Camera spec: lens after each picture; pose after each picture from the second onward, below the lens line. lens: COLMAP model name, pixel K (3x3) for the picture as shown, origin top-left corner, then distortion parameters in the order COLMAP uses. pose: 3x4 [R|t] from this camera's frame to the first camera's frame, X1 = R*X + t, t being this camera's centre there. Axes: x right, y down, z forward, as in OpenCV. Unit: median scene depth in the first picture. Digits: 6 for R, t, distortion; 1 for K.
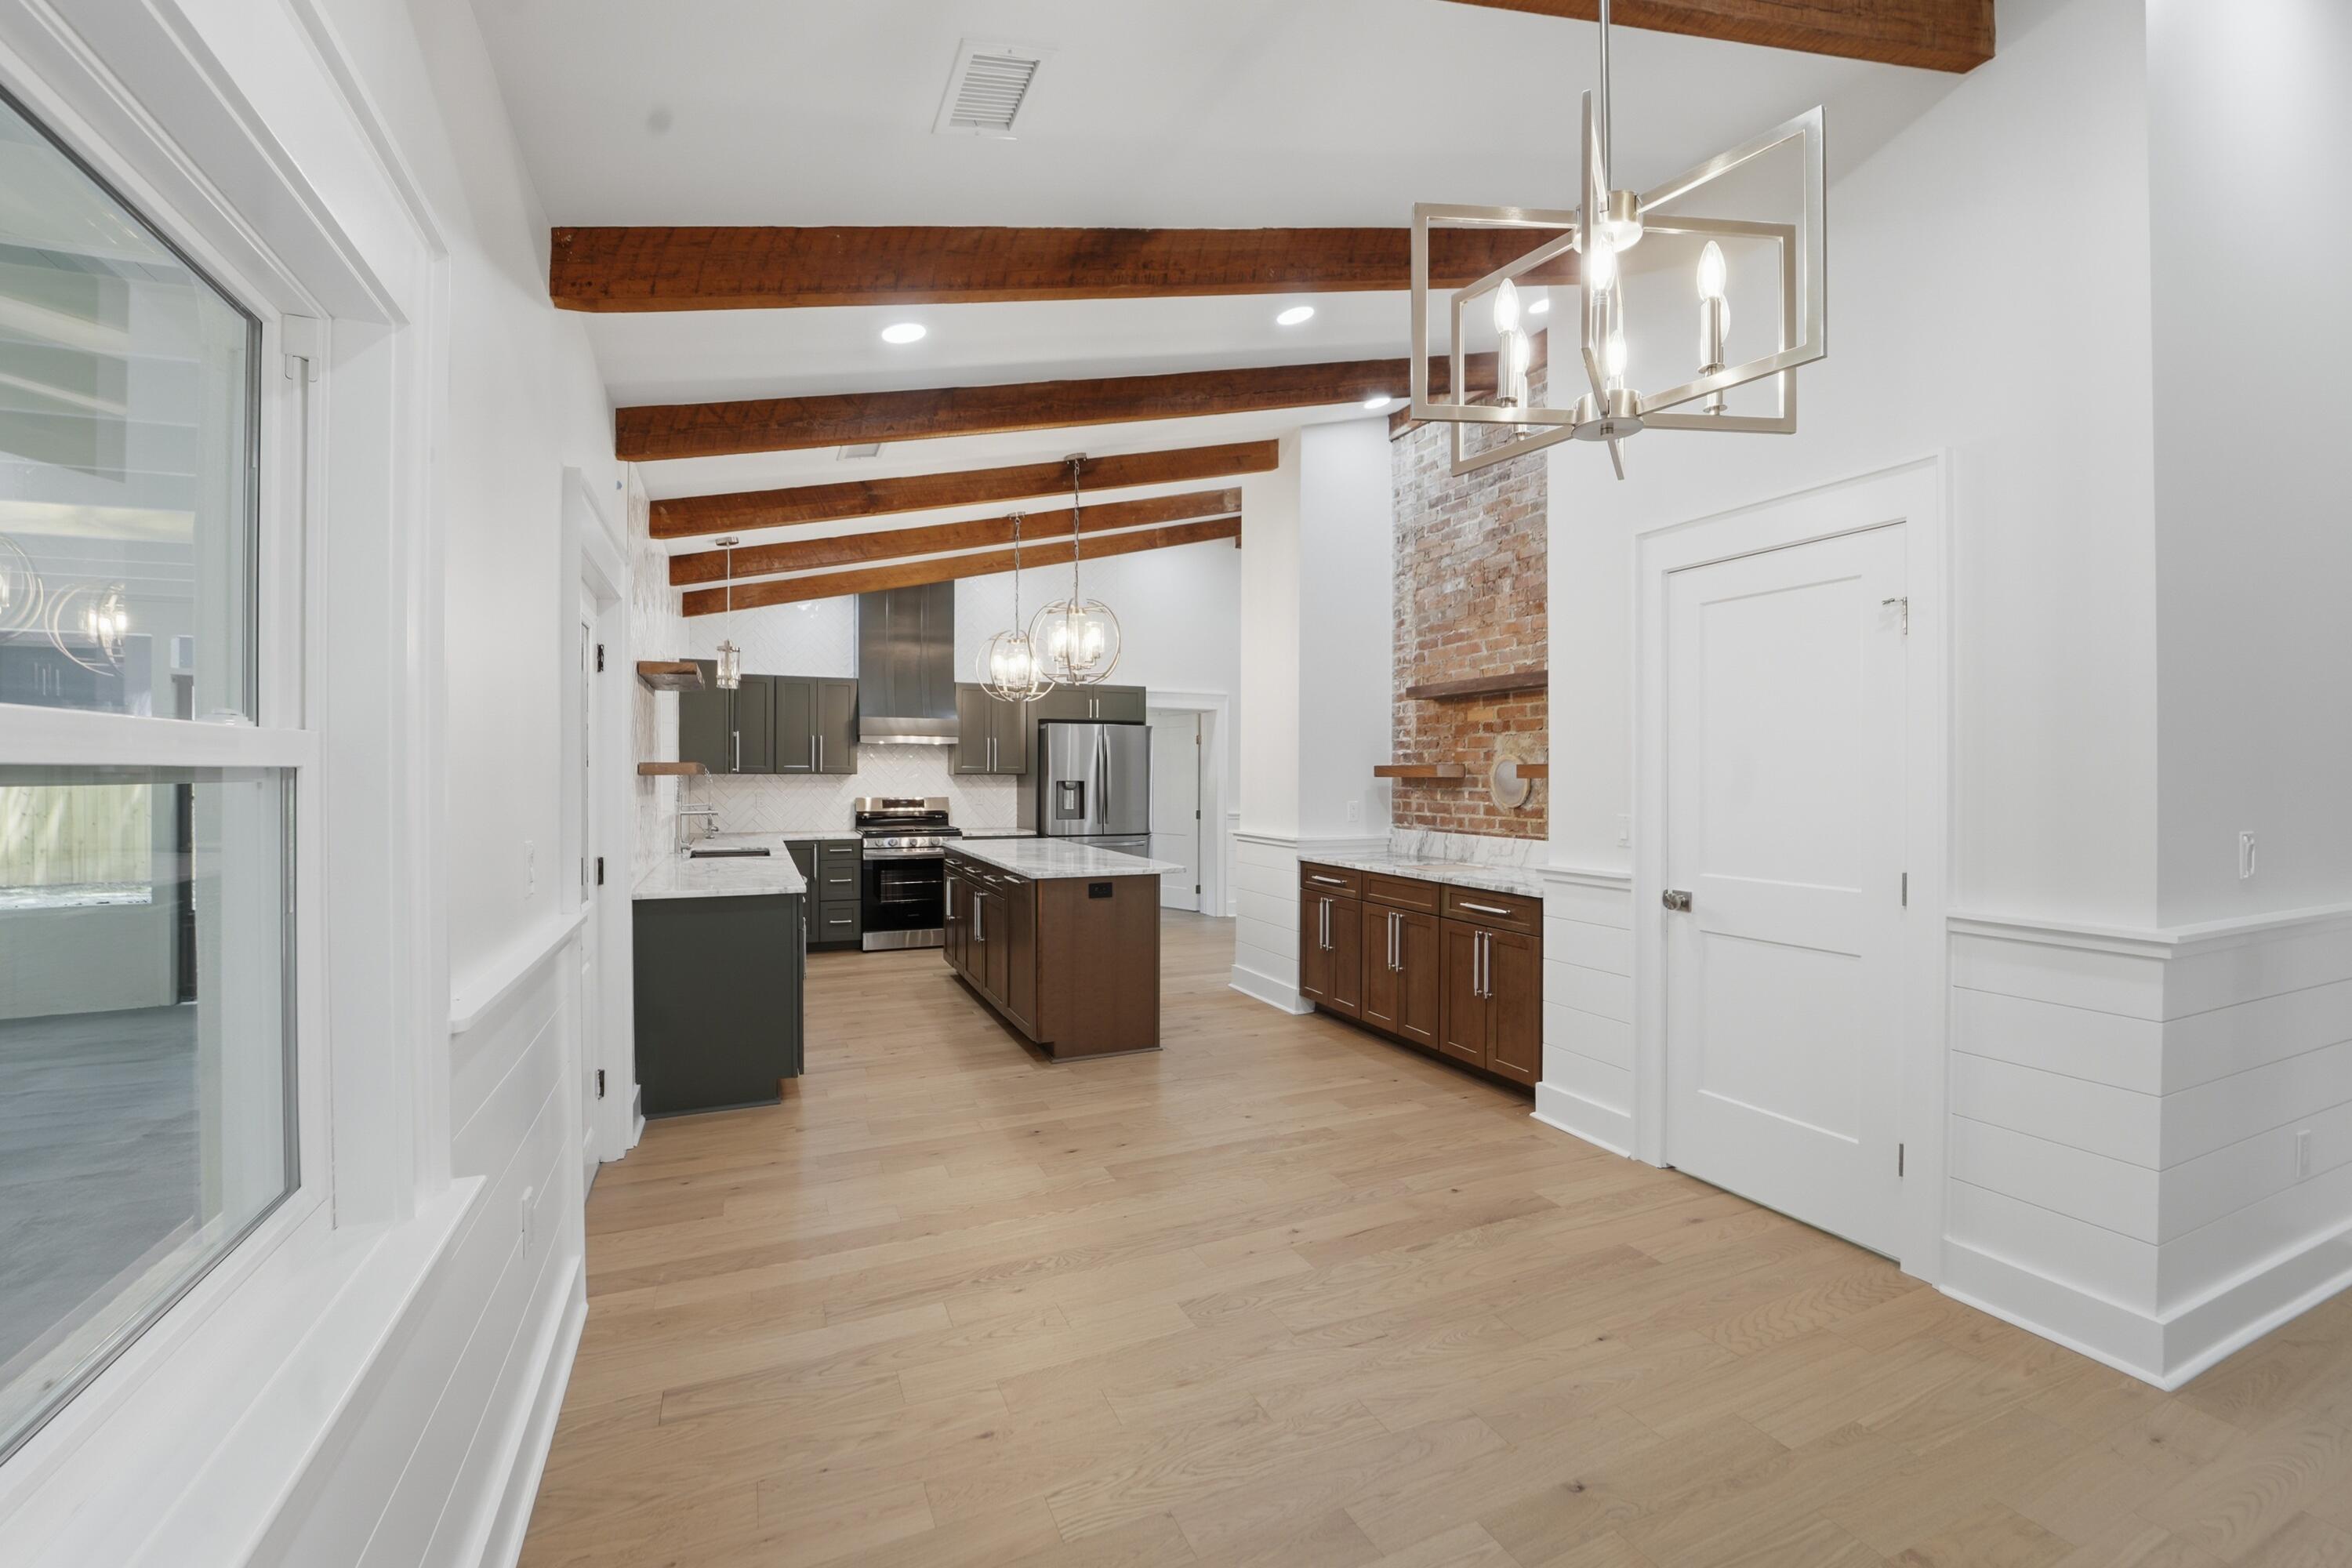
lens RADIAL K [[995.6, 0, 1176.0], [0, 995.6, 784.0], [0, 0, 1]] dist [-0.000120, 0.000023]
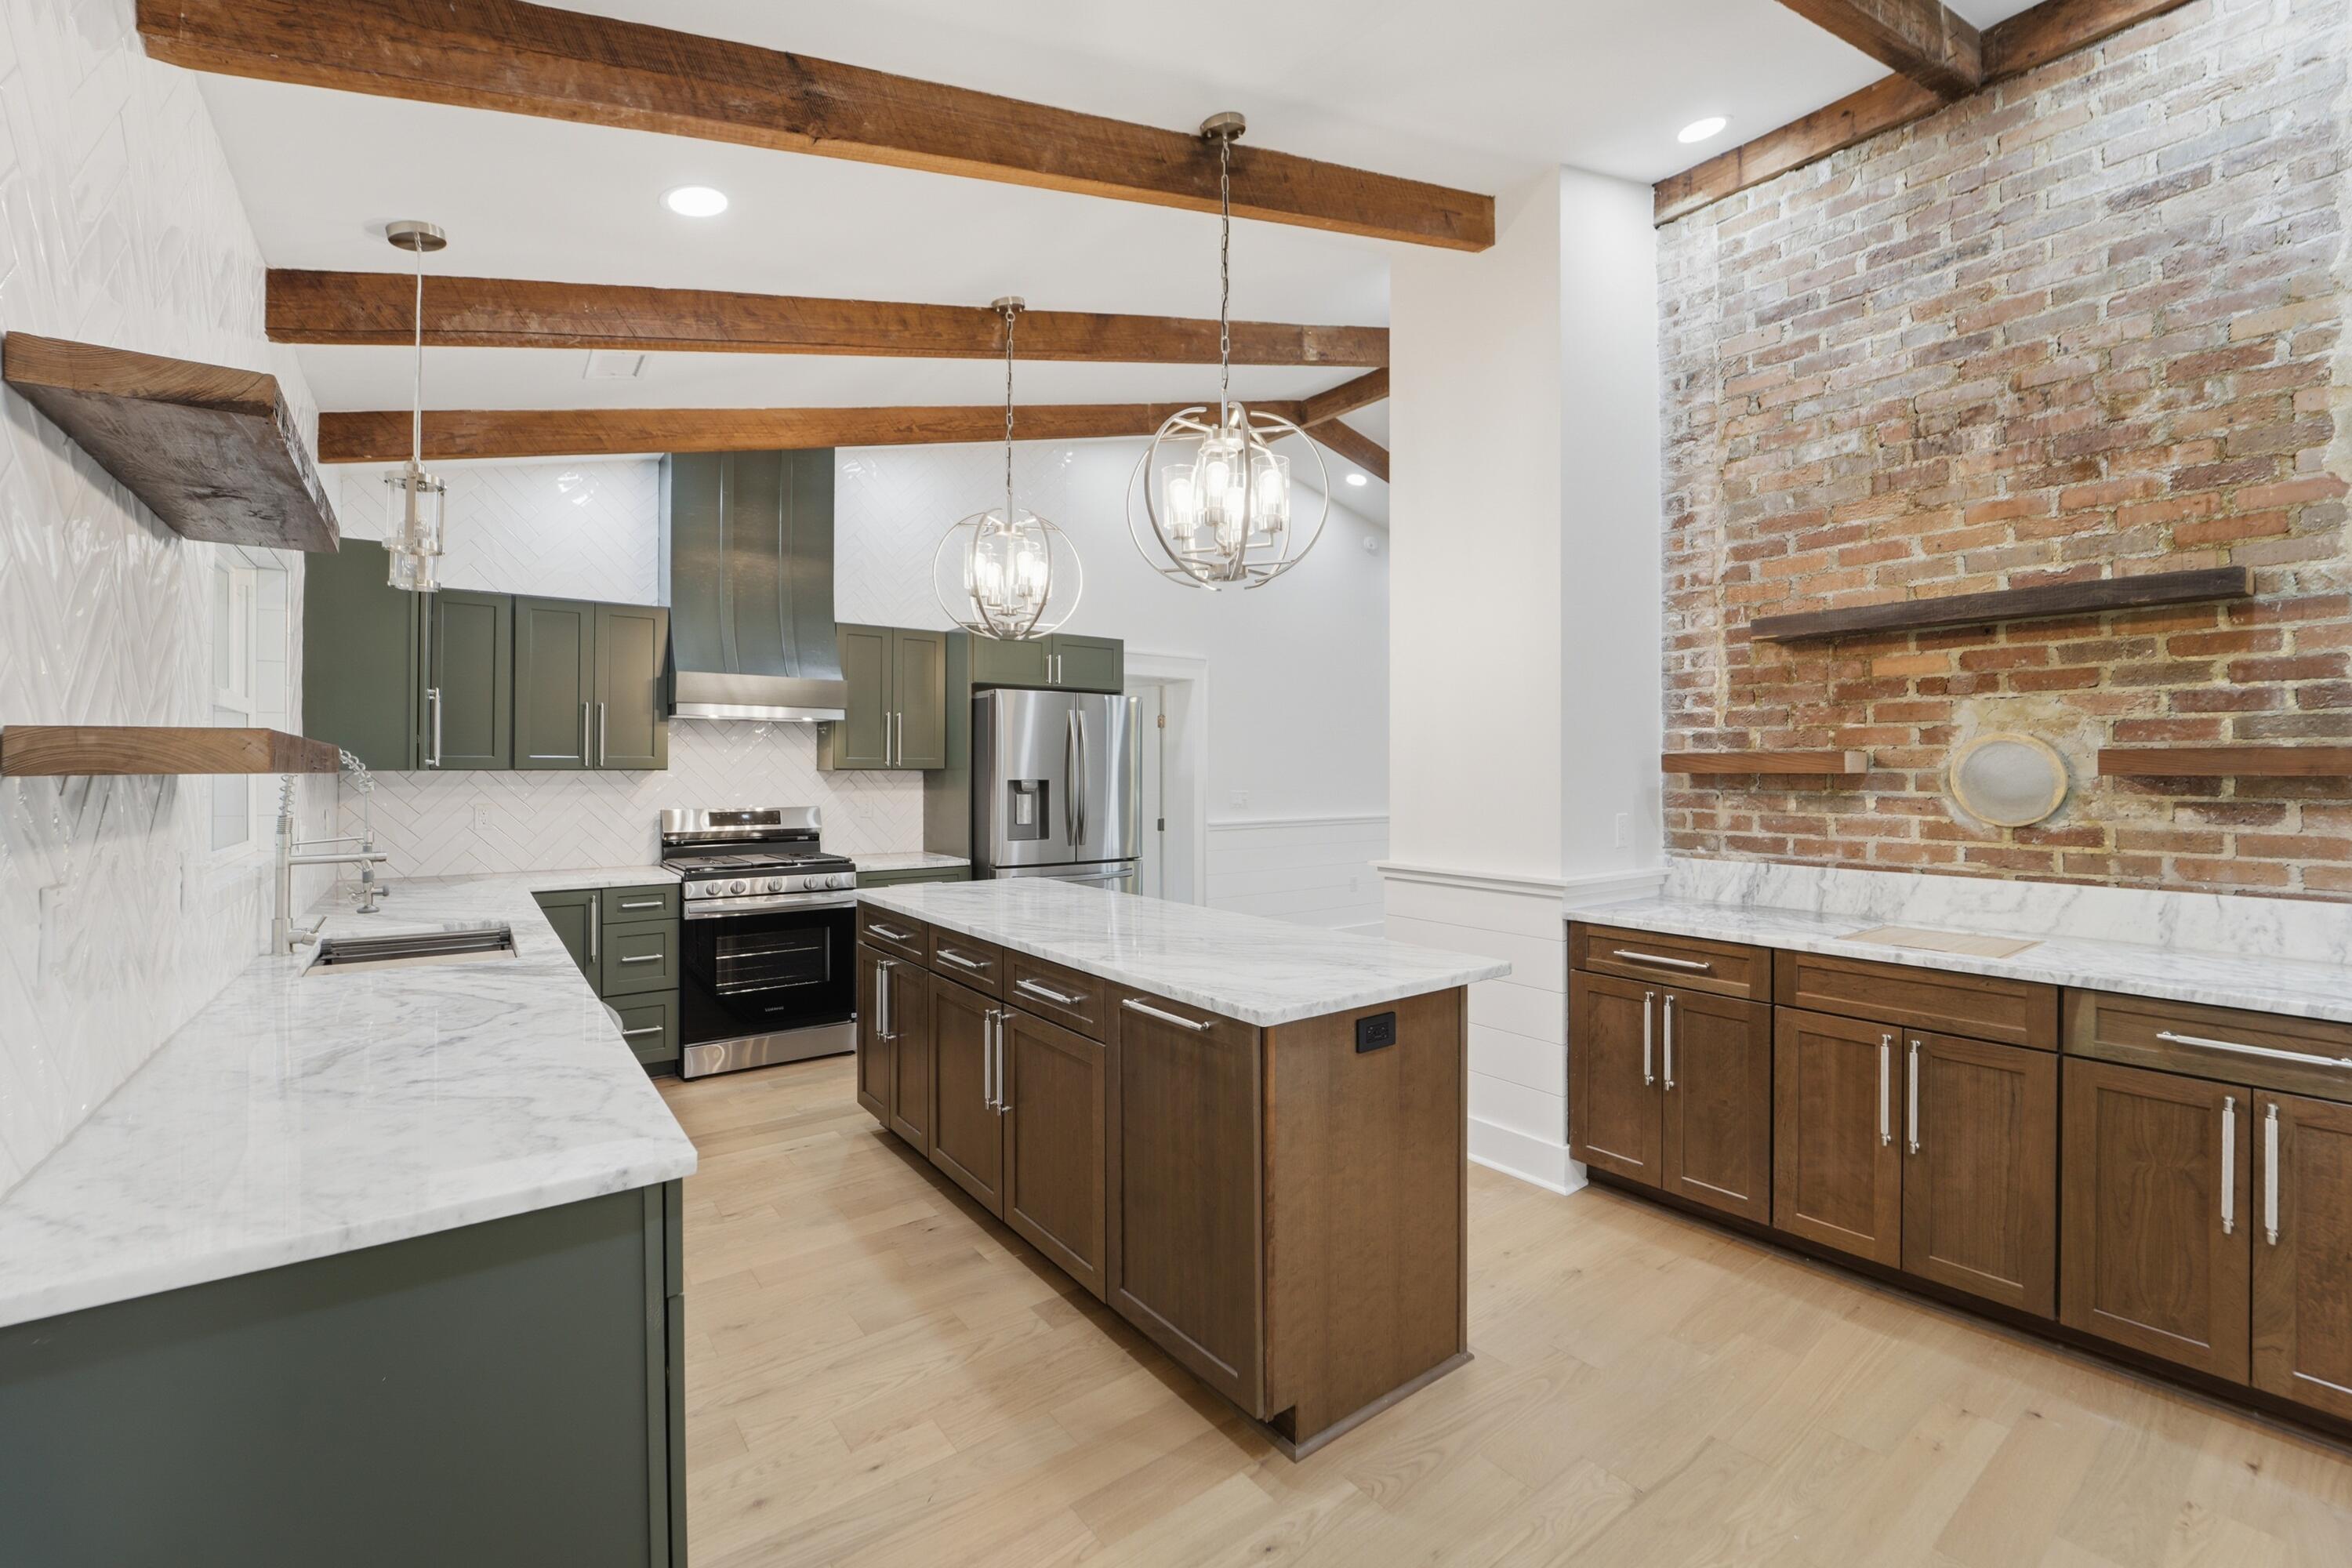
lens RADIAL K [[987.0, 0, 1179.5], [0, 987.0, 767.4], [0, 0, 1]] dist [-0.001893, -0.013347]
pose [[0.973115, -0.001830, 0.230311, -0.220121], [0.004386, 0.999934, -0.010584, -0.005261], [-0.230276, 0.011310, 0.973060, 0.501663]]
